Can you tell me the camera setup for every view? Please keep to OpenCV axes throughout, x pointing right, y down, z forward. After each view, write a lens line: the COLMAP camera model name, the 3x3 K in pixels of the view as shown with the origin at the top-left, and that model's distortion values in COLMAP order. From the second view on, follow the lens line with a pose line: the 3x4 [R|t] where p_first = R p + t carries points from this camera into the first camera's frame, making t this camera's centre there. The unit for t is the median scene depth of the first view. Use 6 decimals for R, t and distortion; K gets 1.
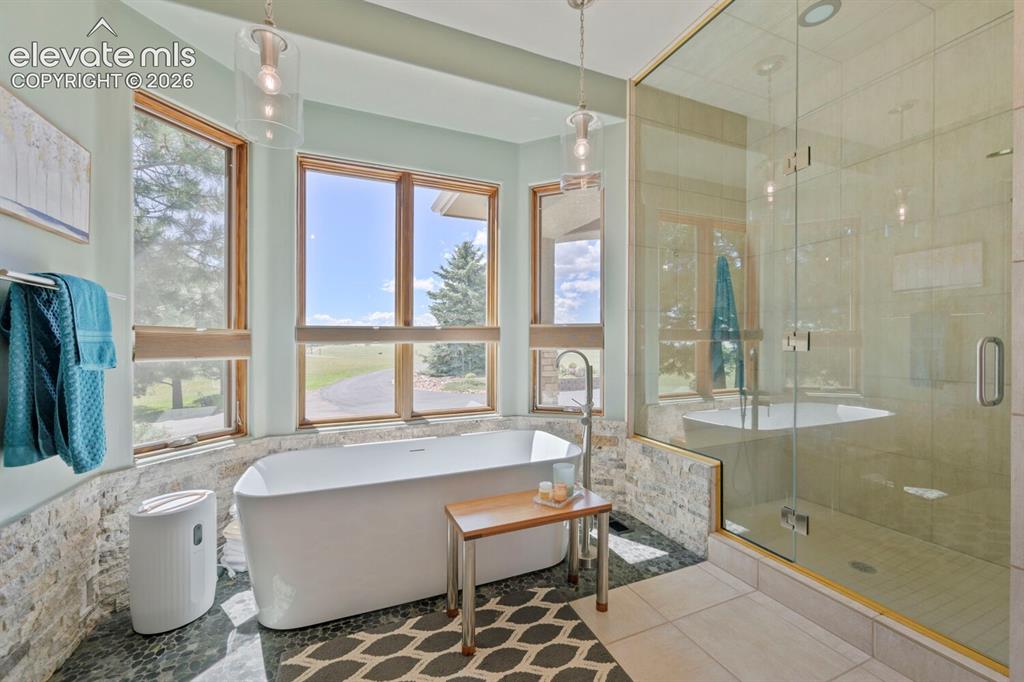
lens RADIAL K [[406.5, 0, 506.4], [0, 406.5, 334.8], [0, 0, 1]] dist [0.001281, 0.000747]
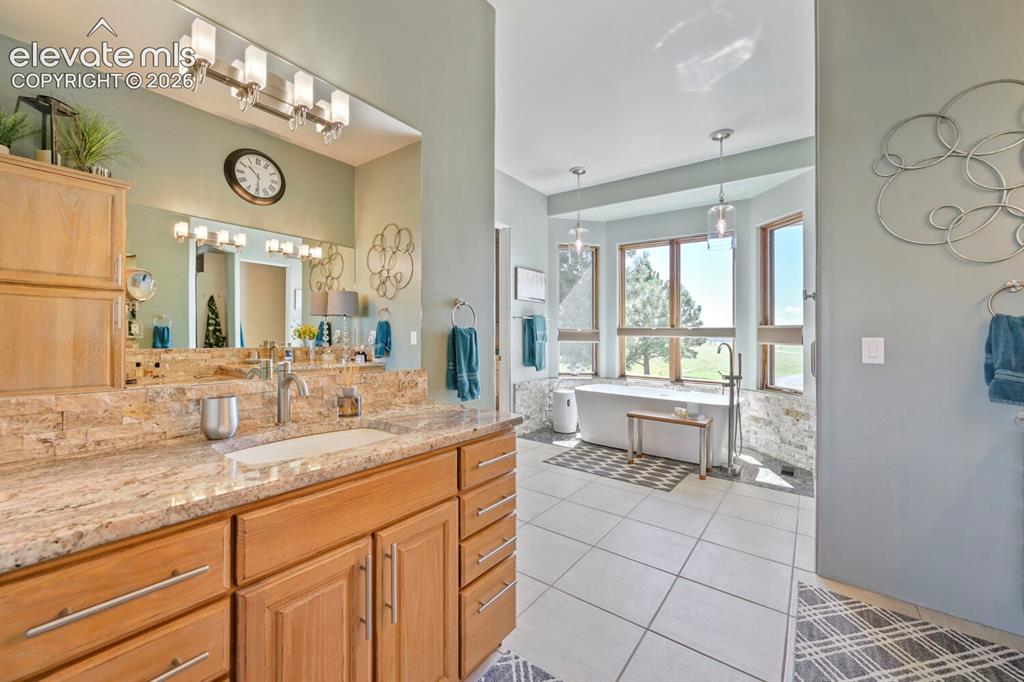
lens RADIAL K [[406.5, 0, 514.8], [0, 406.5, 333.7], [0, 0, 1]] dist [0.001281, 0.000747]
pose [[0.501395, 0.011812, -0.865138, 1.237879], [-0.002298, 0.999921, 0.012321, -0.020275], [0.865215, -0.004189, 0.501383, -0.609991]]
